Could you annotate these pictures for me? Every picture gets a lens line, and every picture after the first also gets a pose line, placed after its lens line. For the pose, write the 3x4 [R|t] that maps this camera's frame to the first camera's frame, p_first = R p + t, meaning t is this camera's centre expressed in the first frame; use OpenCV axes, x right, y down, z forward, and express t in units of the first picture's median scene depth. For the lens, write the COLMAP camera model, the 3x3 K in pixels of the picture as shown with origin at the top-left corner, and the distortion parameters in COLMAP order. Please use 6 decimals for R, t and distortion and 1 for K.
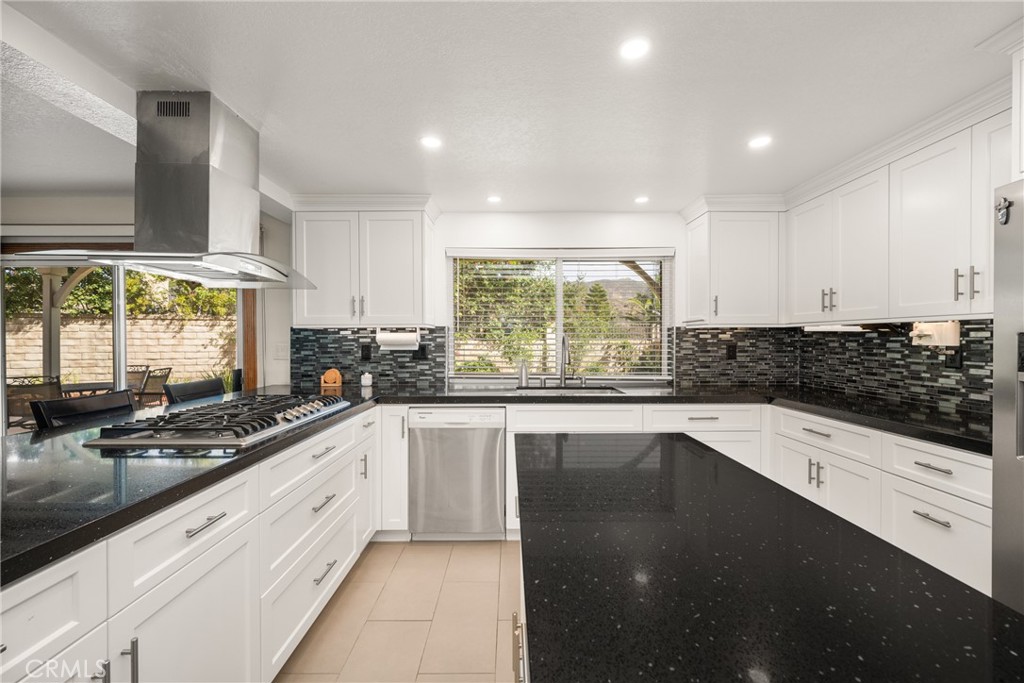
lens RADIAL K [[414.4, 0, 515.0], [0, 414.4, 342.7], [0, 0, 1]] dist [-0.001212, 0.000466]
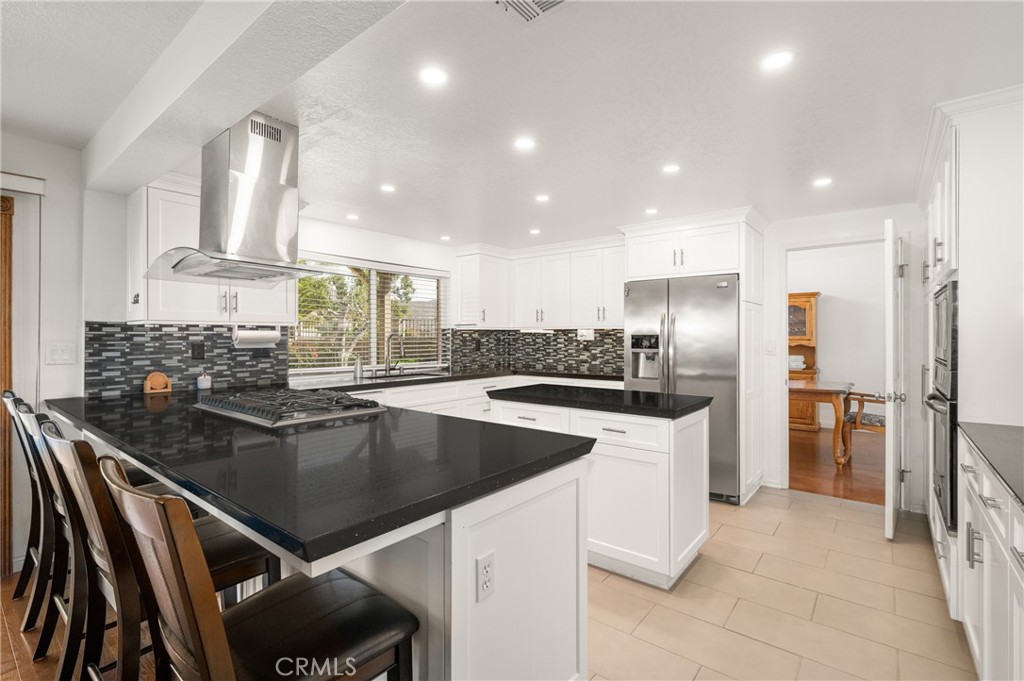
lens RADIAL K [[469.2, 0, 518.6], [0, 469.2, 336.4], [0, 0, 1]] dist [0.004400, 0.000905]
pose [[0.625199, 0.001421, 0.780464, -0.719651], [0.006904, 0.999949, -0.007352, 0.002360], [-0.780434, 0.009985, 0.625158, -0.171737]]
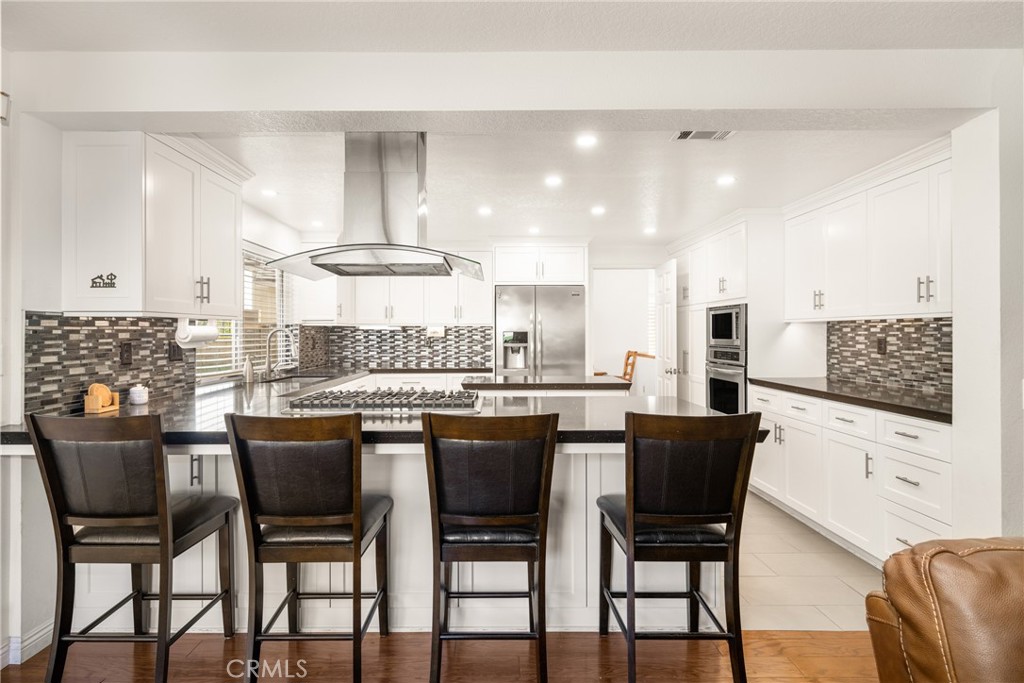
lens RADIAL K [[522.3, 0, 504.1], [0, 522.3, 336.9], [0, 0, 1]] dist [0.003929, -0.000025]
pose [[-0.008899, -0.005346, 0.999946, -1.194415], [0.011727, 0.999916, 0.005450, -0.001554], [-0.999892, 0.011775, -0.008836, 0.411188]]
